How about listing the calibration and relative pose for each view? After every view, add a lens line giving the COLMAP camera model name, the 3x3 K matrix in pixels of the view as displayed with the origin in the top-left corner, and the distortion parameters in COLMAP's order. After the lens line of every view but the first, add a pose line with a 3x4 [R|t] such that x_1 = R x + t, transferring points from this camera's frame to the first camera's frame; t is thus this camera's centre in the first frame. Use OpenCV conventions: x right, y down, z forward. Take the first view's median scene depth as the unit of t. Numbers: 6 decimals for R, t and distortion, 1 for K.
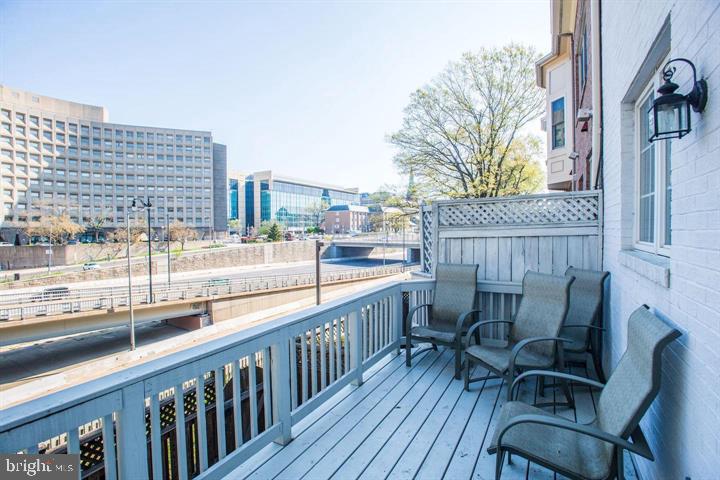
lens RADIAL K [[345.4, 0, 360.1], [0, 345.4, 237.2], [0, 0, 1]] dist [-0.035307, 0.013390]
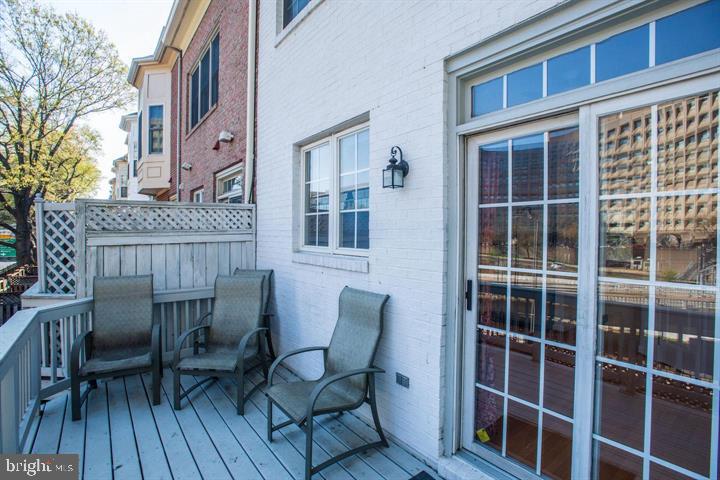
lens RADIAL K [[345.4, 0, 359.7], [0, 345.4, 240.7], [0, 0, 1]] dist [-0.035307, 0.013390]
pose [[0.392589, -0.006864, 0.919688, -0.257226], [0.010951, 0.999936, 0.002788, -0.005498], [-0.919649, 0.008977, 0.392639, 0.135884]]
